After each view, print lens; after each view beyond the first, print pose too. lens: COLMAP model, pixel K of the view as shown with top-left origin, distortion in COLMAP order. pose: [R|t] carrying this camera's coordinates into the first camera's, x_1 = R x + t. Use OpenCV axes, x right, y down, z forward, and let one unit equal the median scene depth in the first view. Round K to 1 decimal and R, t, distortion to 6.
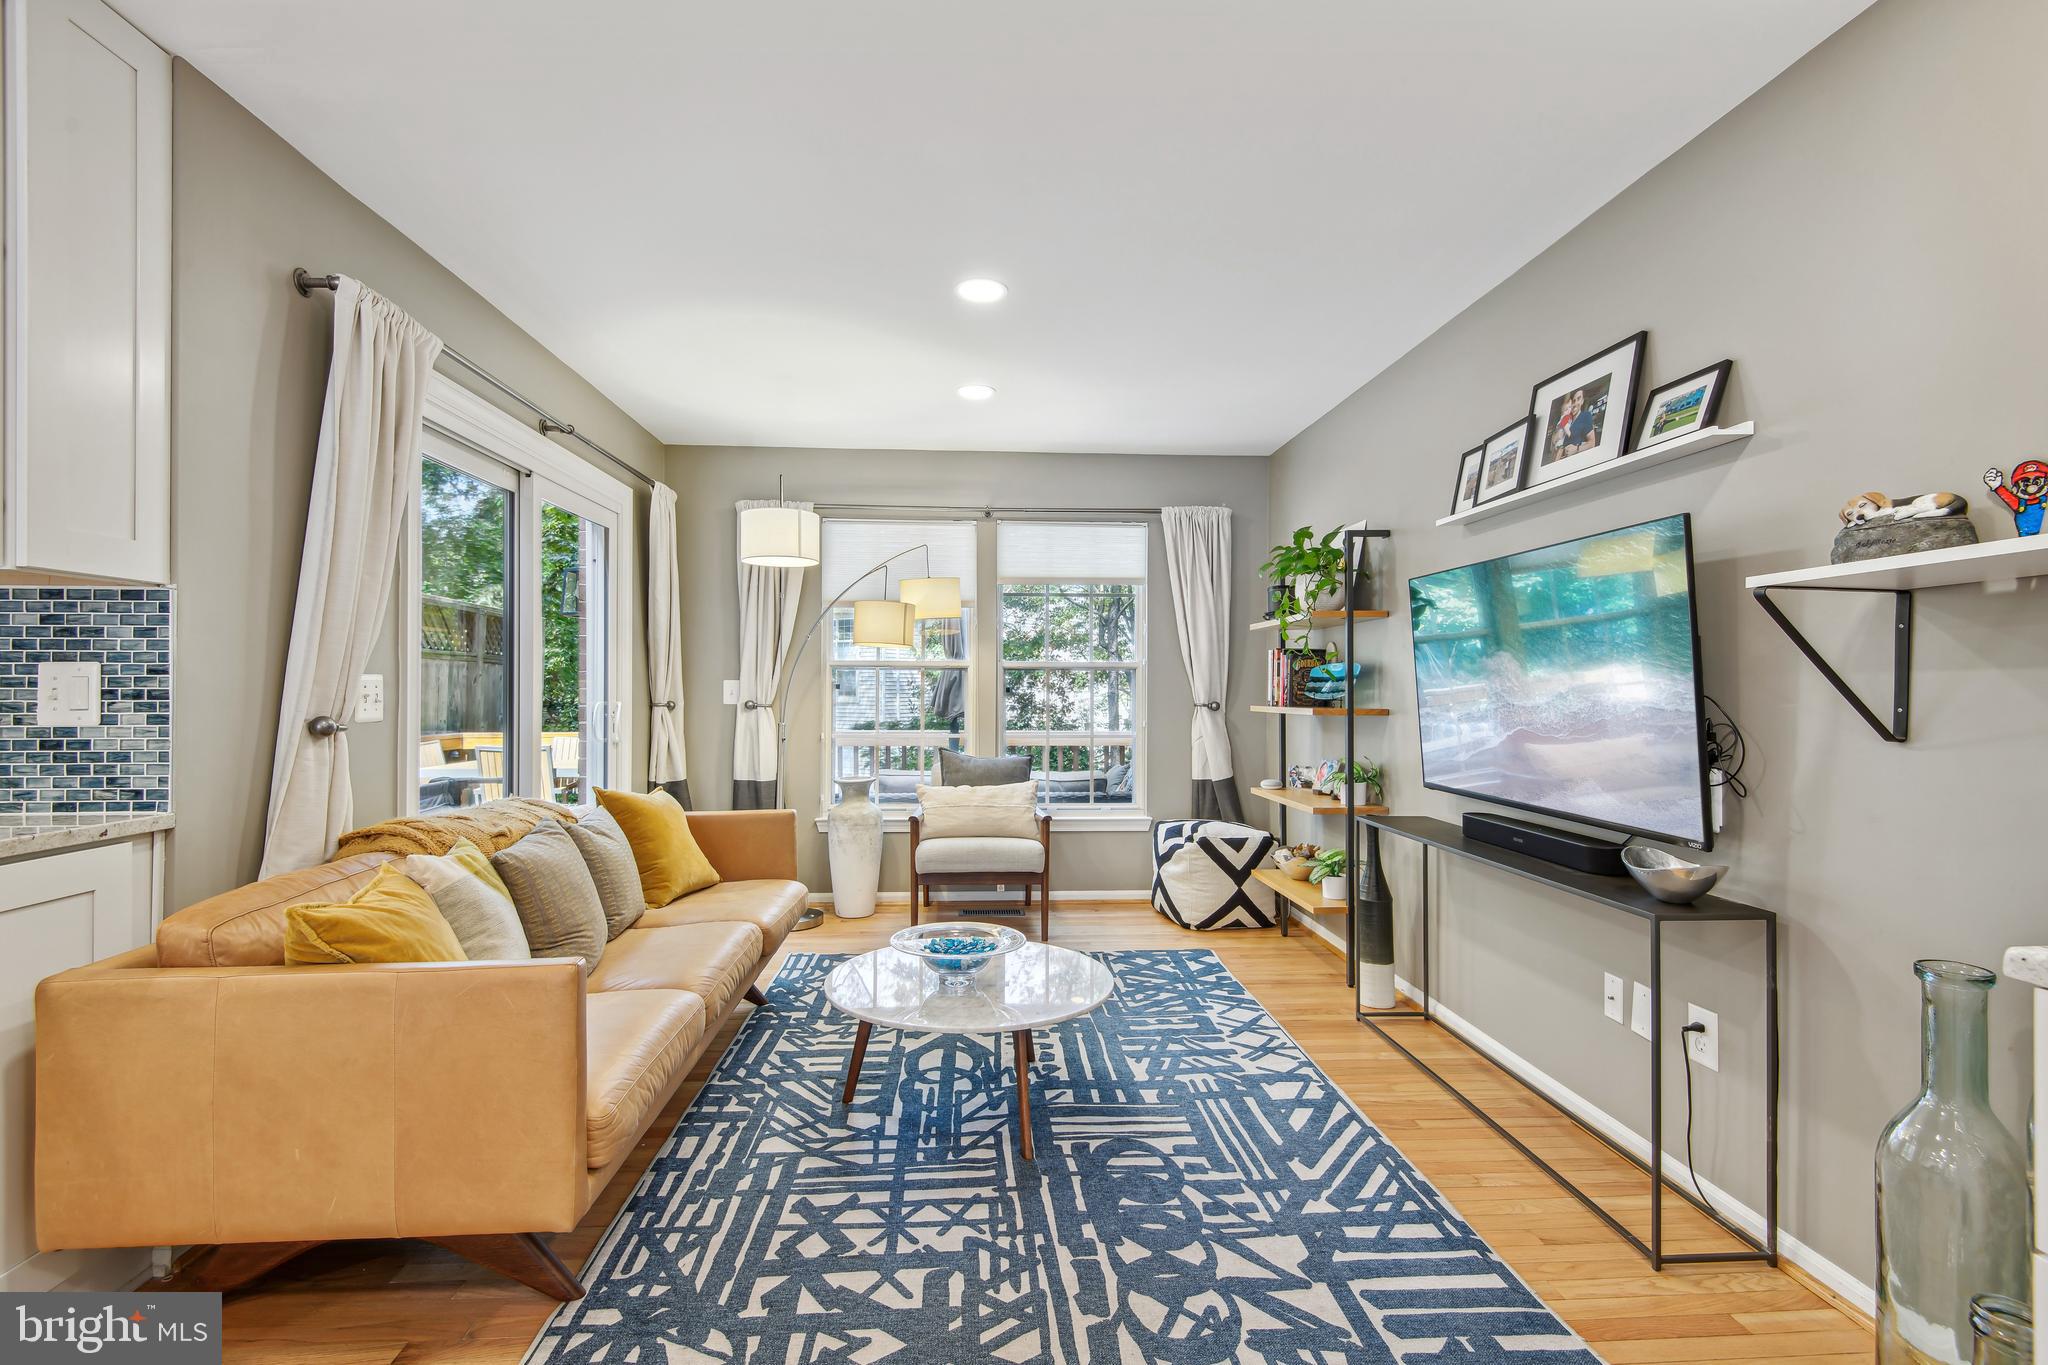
lens RADIAL K [[936.4, 0, 1009.7], [0, 936.4, 685.3], [0, 0, 1]] dist [0.021106, -0.013893]
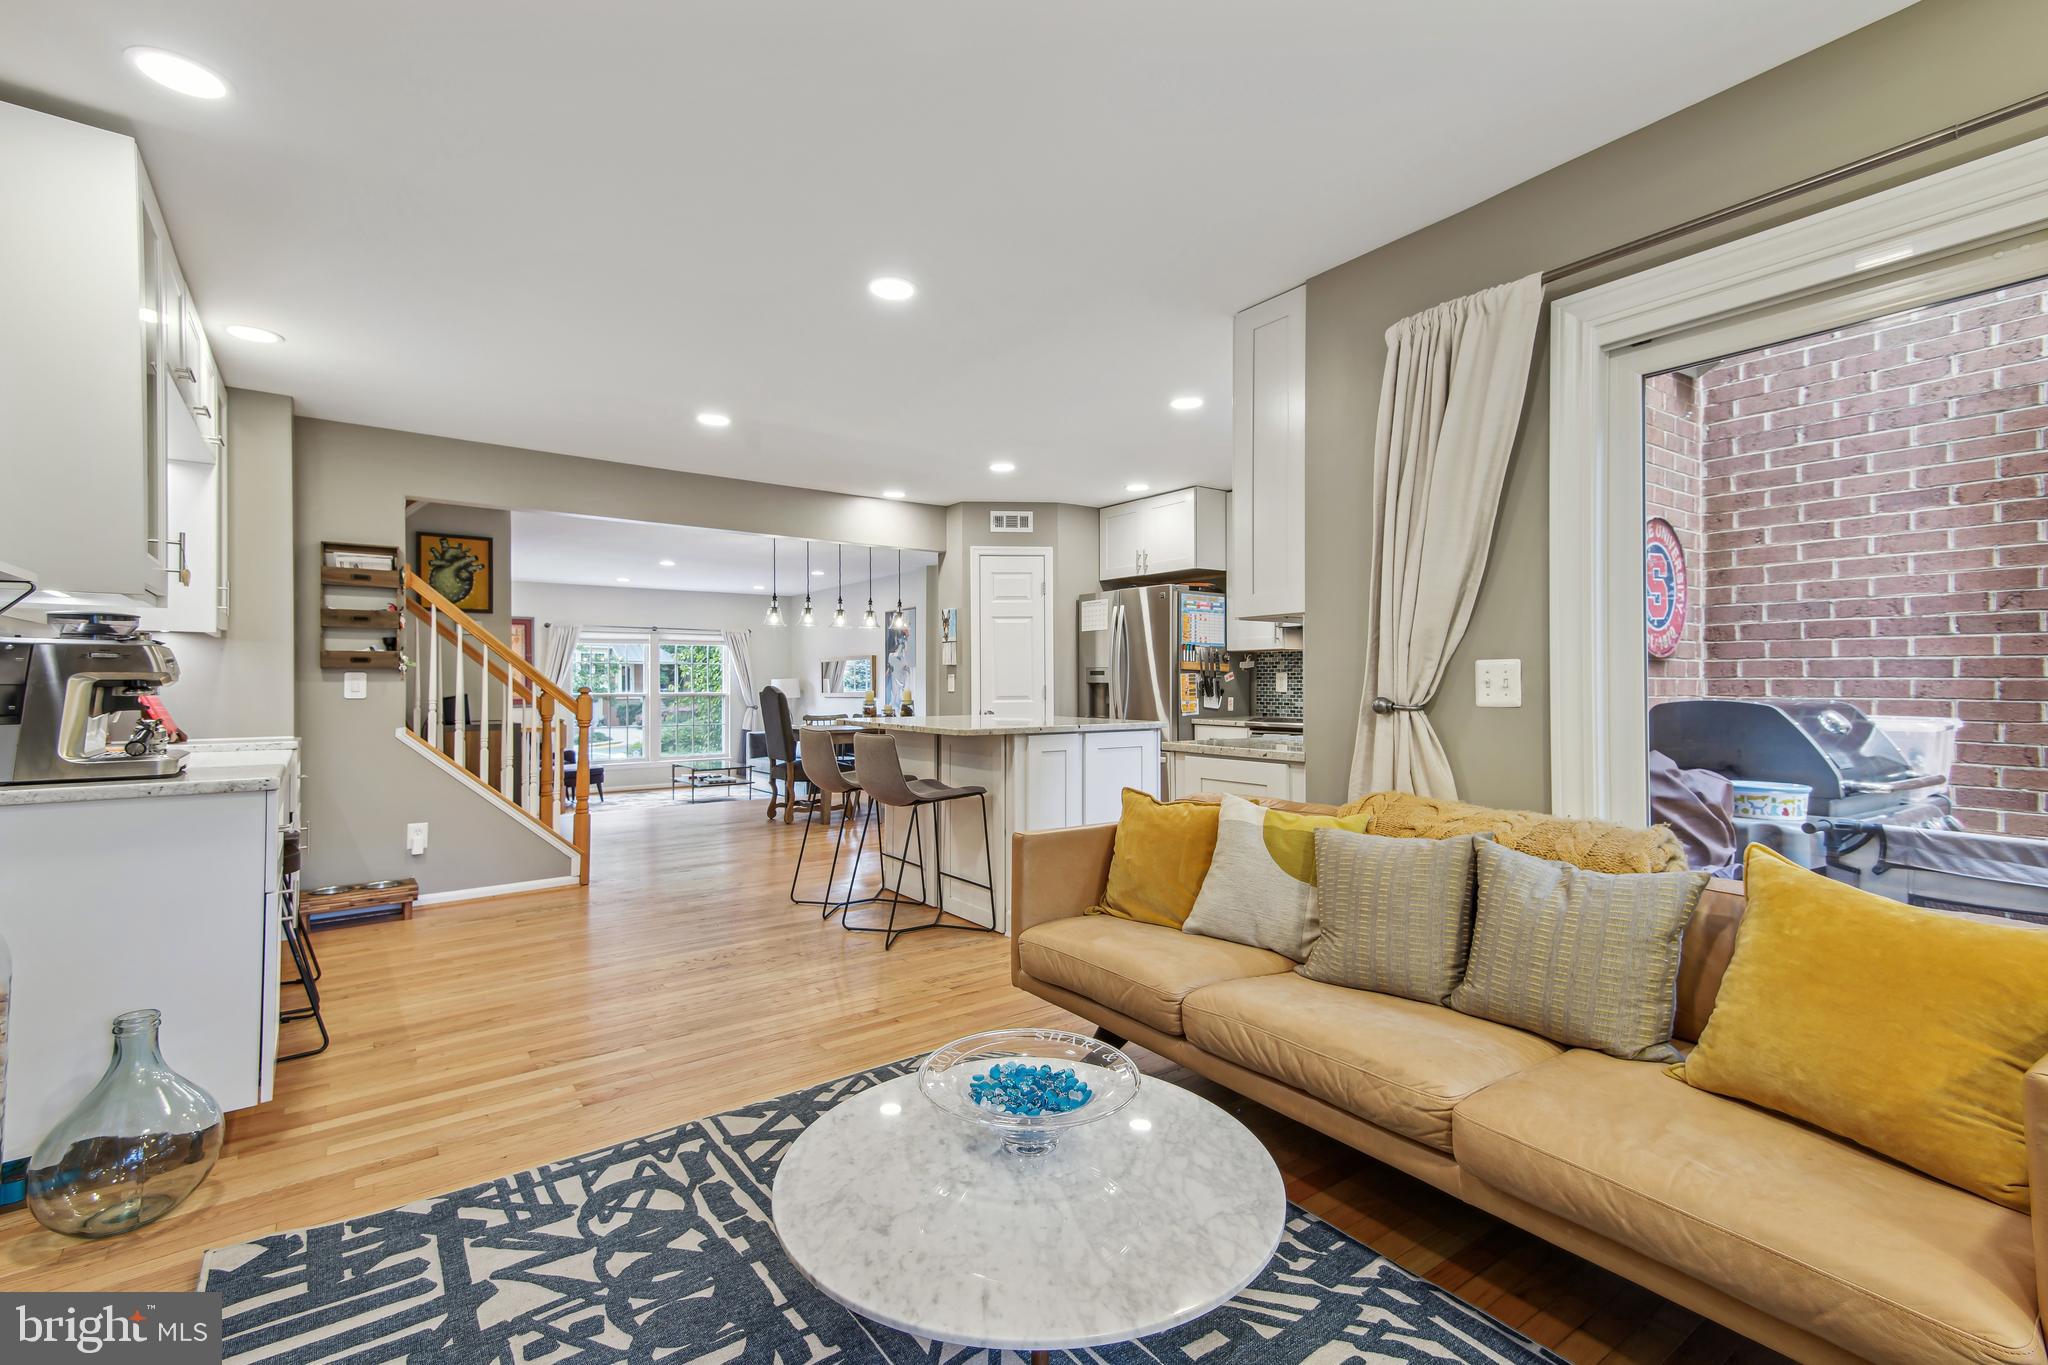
lens RADIAL K [[917.0, 0, 1026.7], [0, 917.0, 681.7], [0, 0, 1]] dist [0.040210, -0.001064]
pose [[-0.836124, -0.003119, -0.548532, 0.307376], [0.000736, 0.999977, -0.006808, 0.018450], [0.548540, -0.006096, -0.836102, 1.665581]]
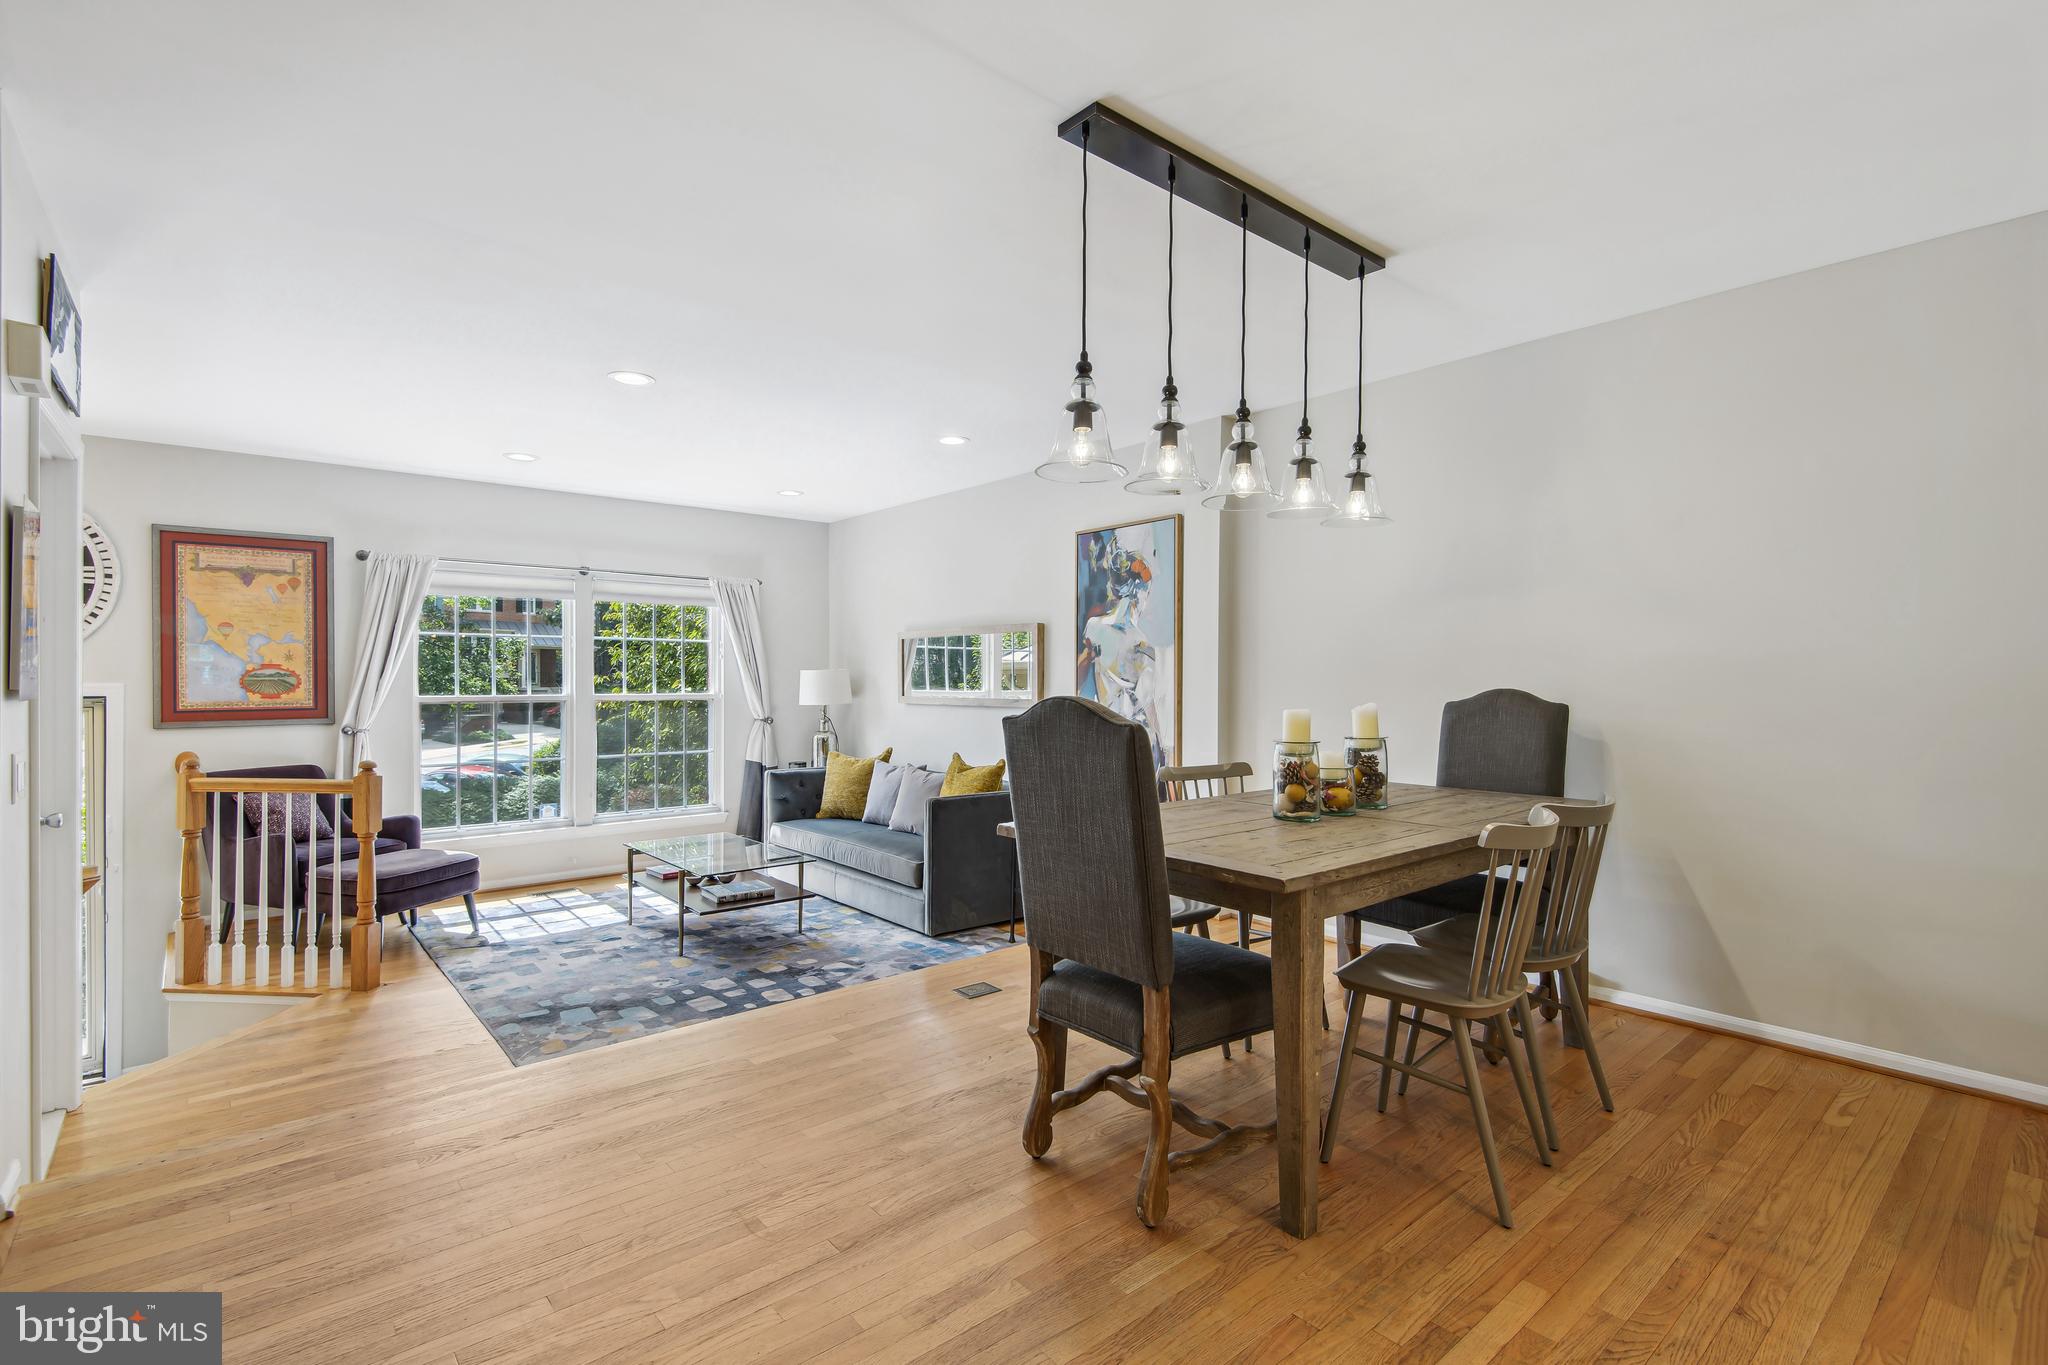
lens RADIAL K [[936.4, 0, 1020.4], [0, 936.4, 682.1], [0, 0, 1]] dist [0.021106, -0.013893]
pose [[-0.796543, -0.003744, -0.604570, -0.138944], [-0.006823, 0.999973, 0.002796, -0.005932], [0.604543, 0.006352, -0.796547, -0.854280]]
